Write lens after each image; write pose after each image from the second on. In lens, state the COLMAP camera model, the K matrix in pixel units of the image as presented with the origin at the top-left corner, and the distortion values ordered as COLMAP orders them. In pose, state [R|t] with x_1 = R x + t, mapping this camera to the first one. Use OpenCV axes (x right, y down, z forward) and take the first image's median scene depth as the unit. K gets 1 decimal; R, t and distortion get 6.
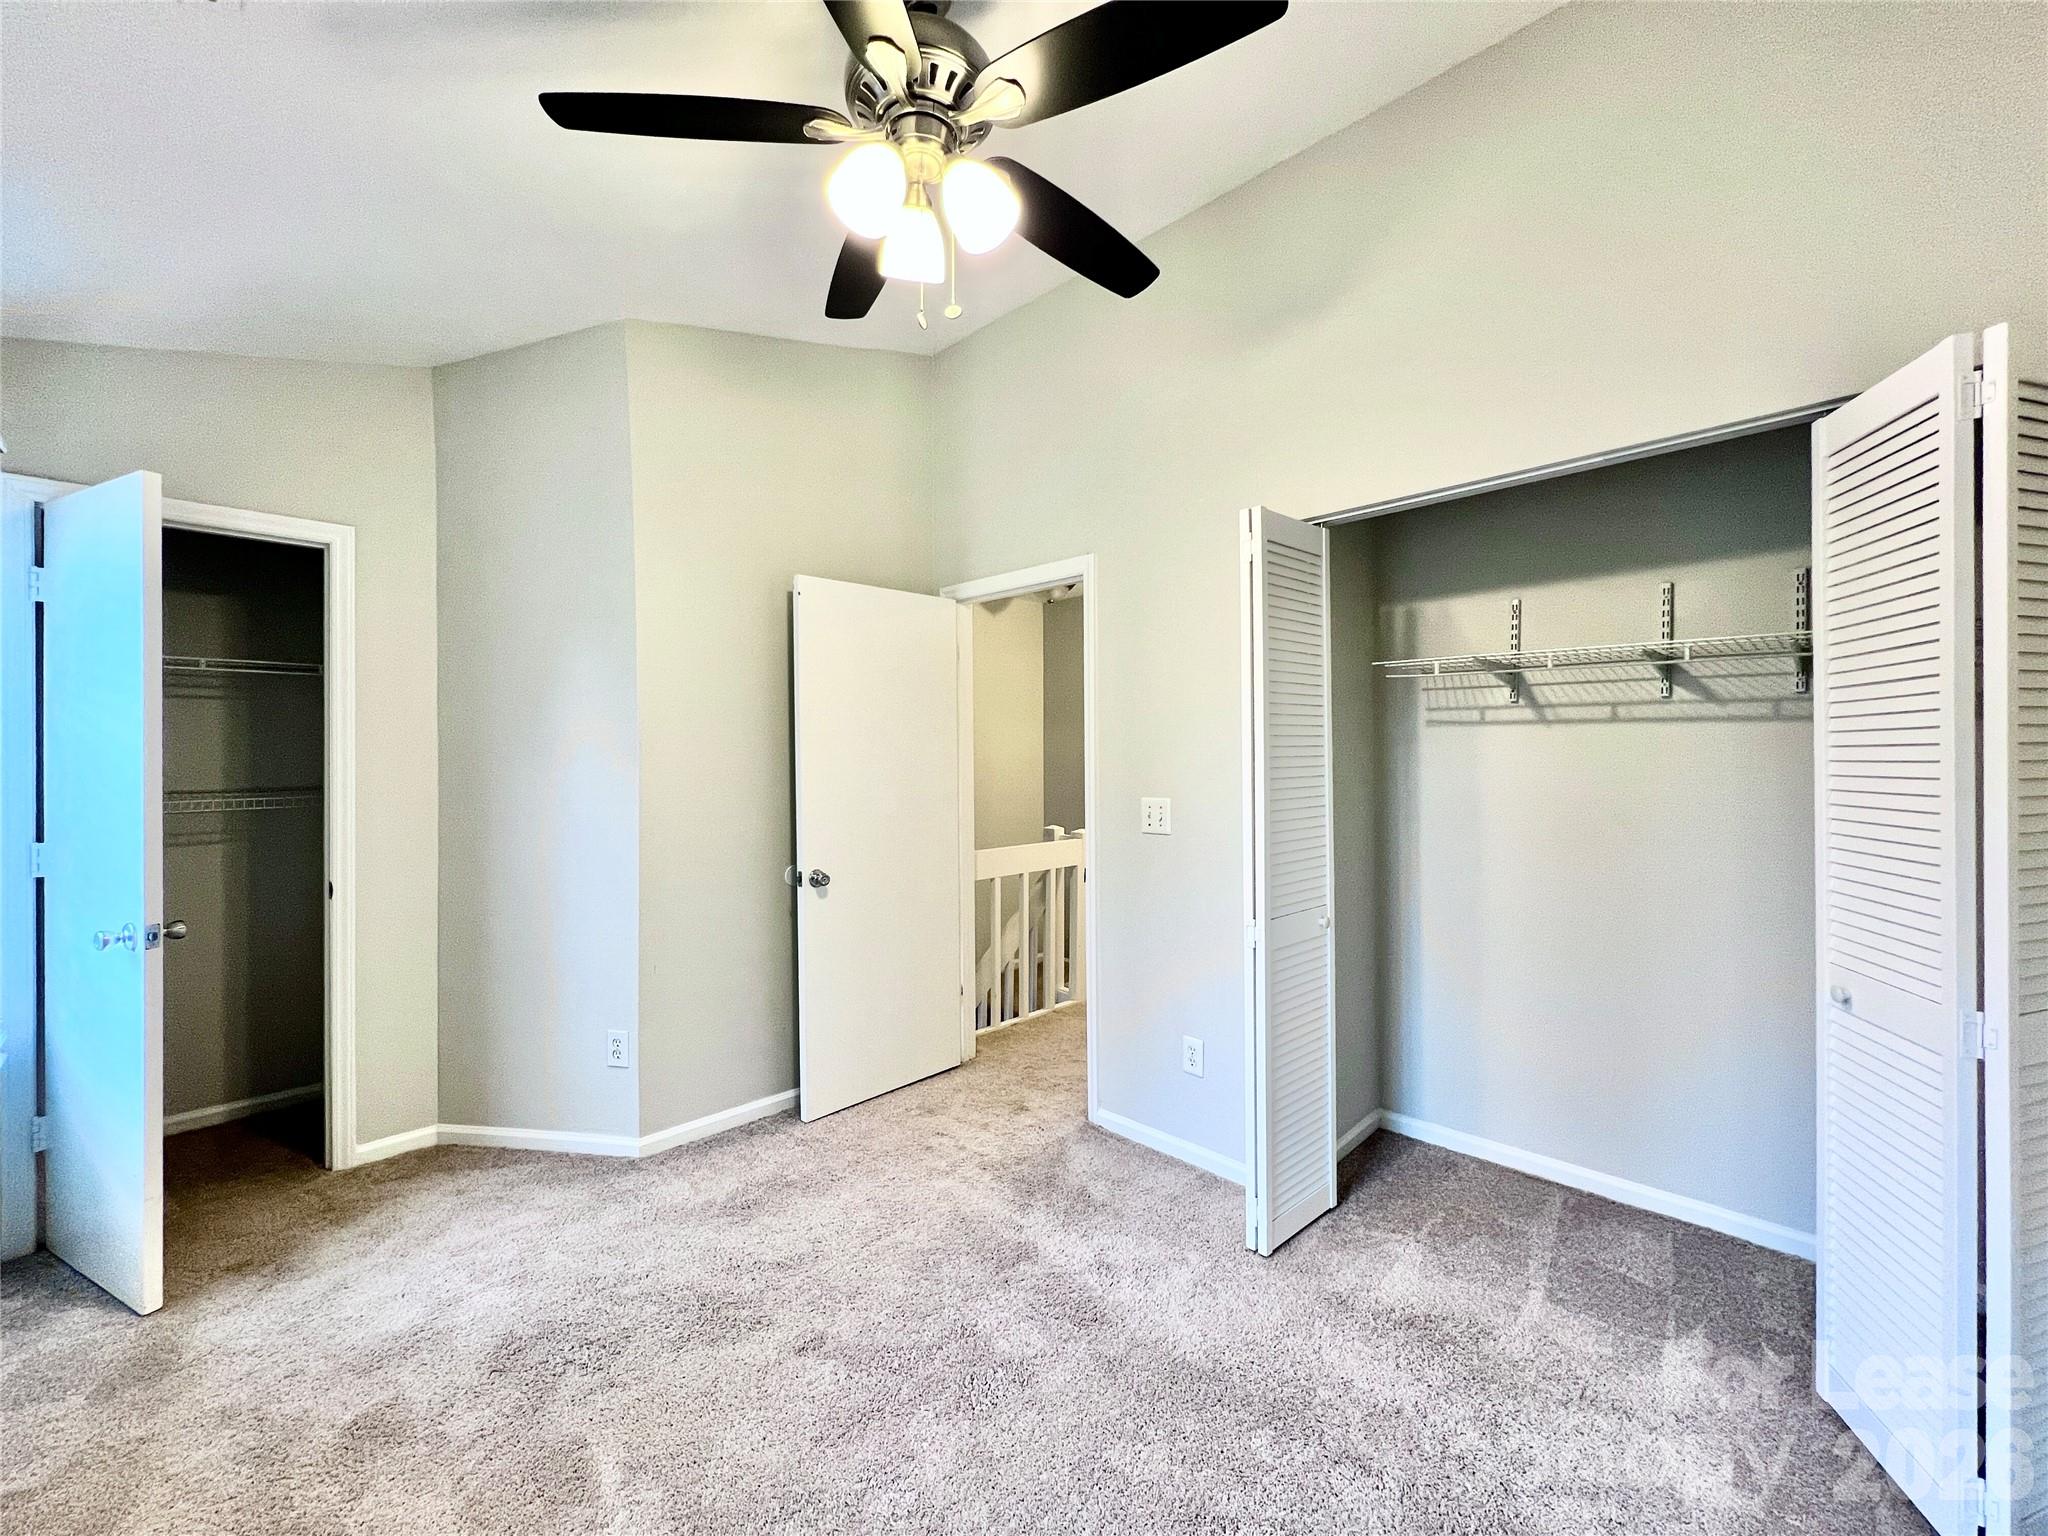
lens RADIAL K [[821.8, 0, 1024.9], [0, 821.8, 762.8], [0, 0, 1]] dist [-0.005317, 0.001120]
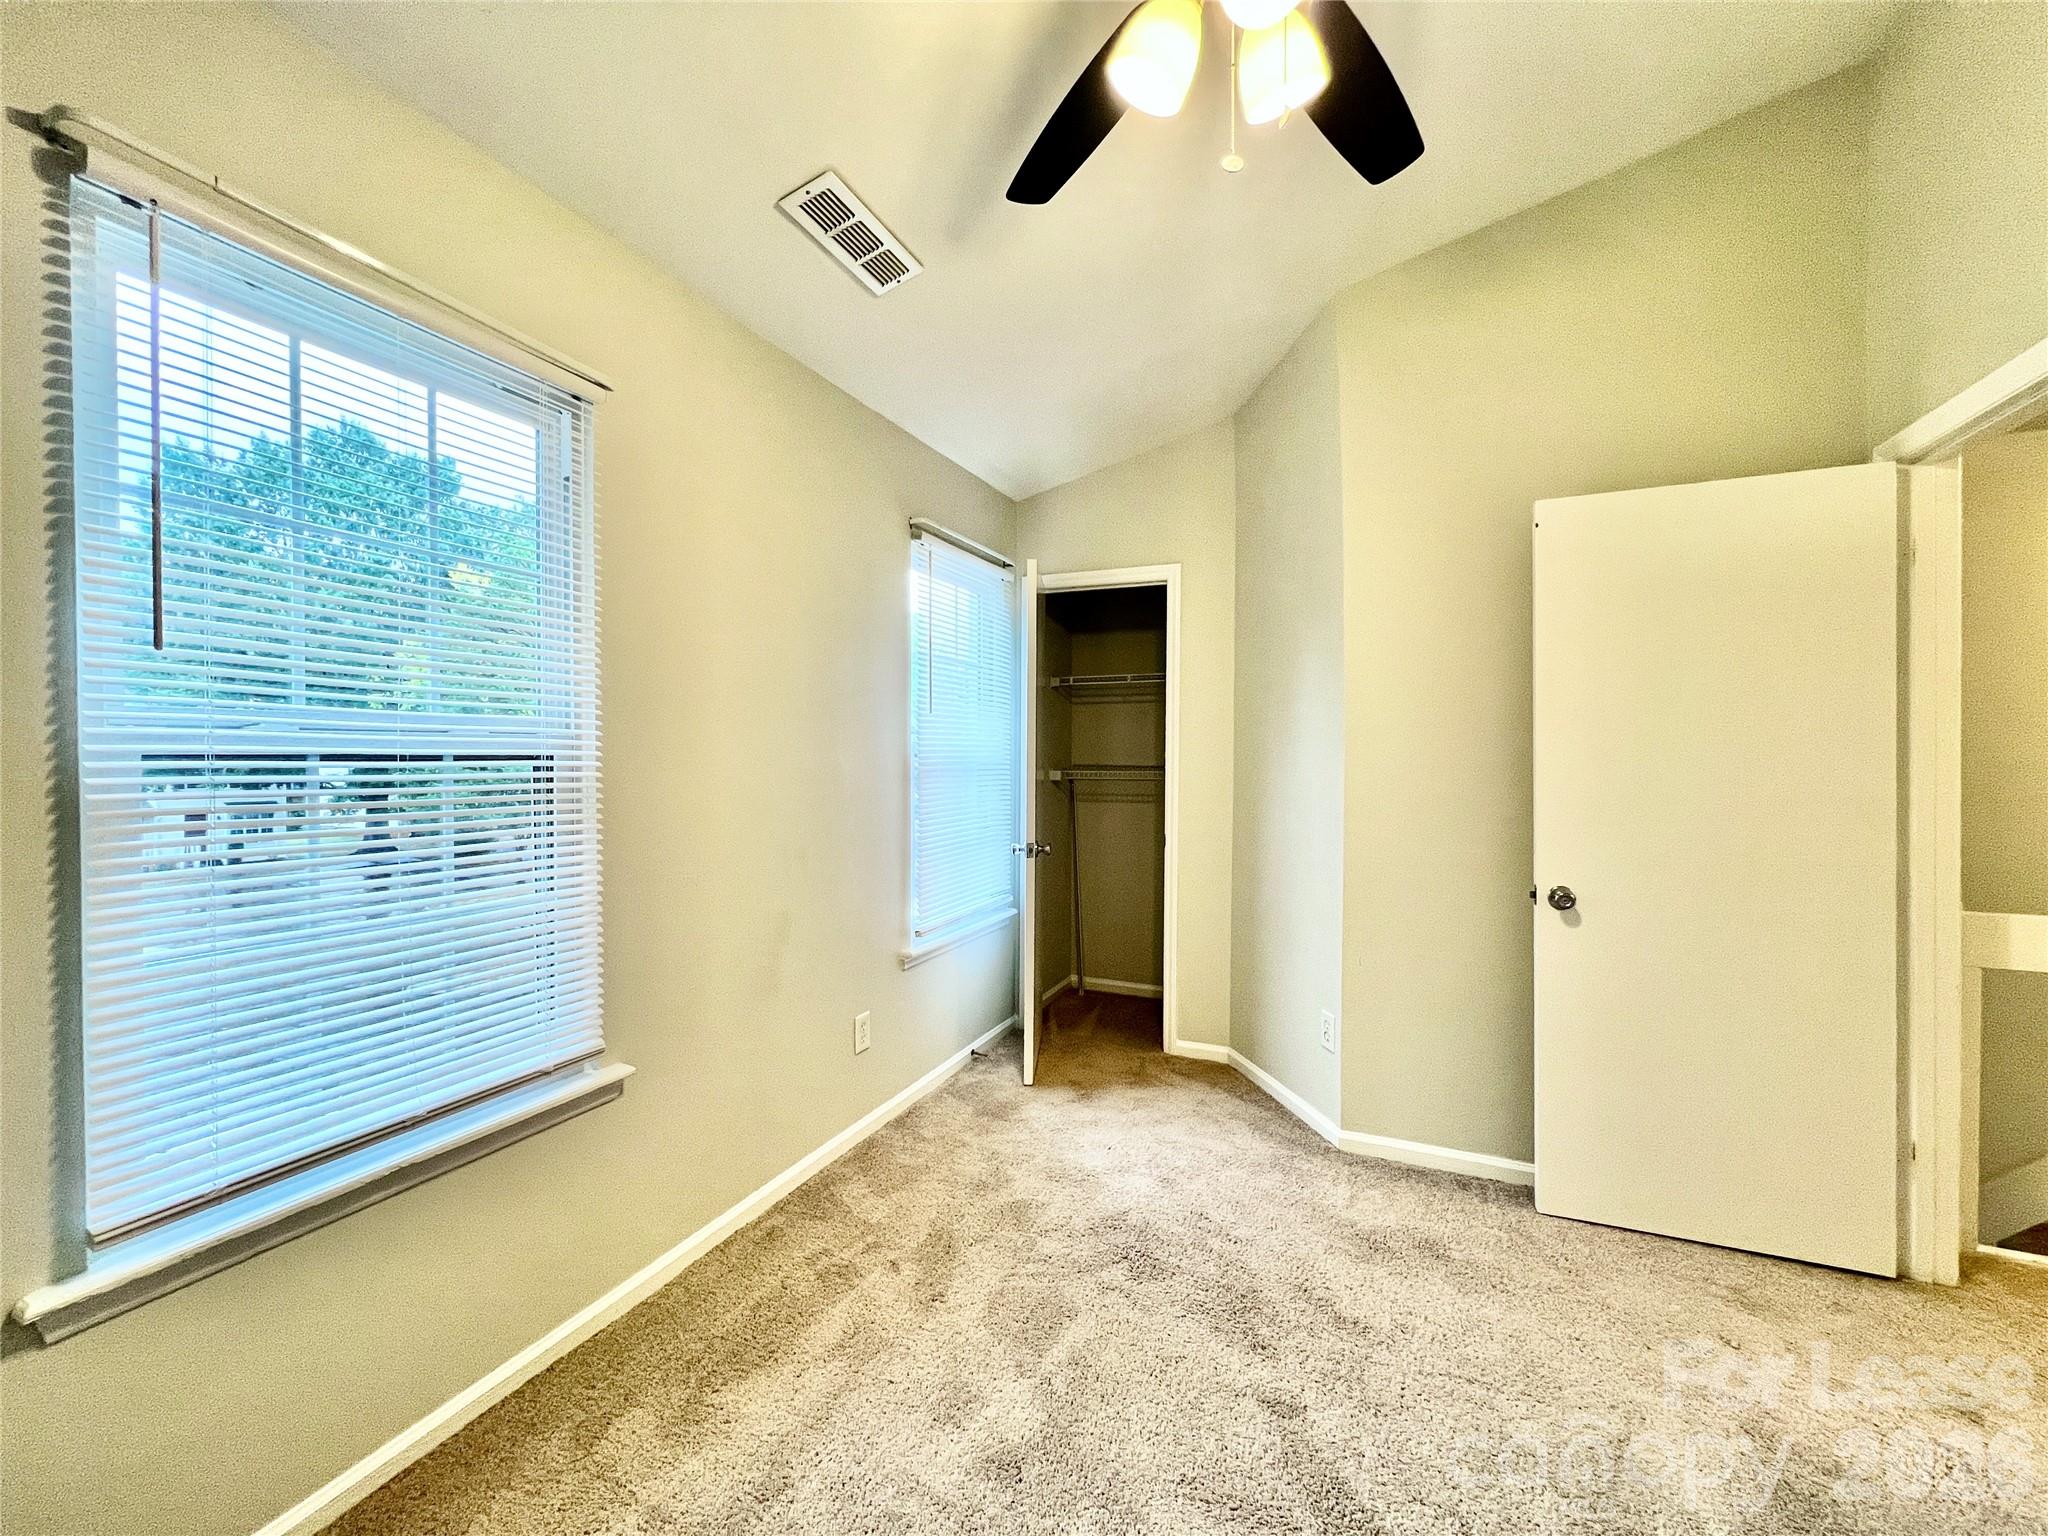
lens RADIAL K [[821.8, 0, 1025.3], [0, 821.8, 760.7], [0, 0, 1]] dist [-0.005317, 0.001120]
pose [[0.345680, 0.009613, -0.938303, 0.320425], [-0.014285, 0.999886, 0.004982, 0.021041], [0.938244, 0.011682, 0.345778, 0.316035]]
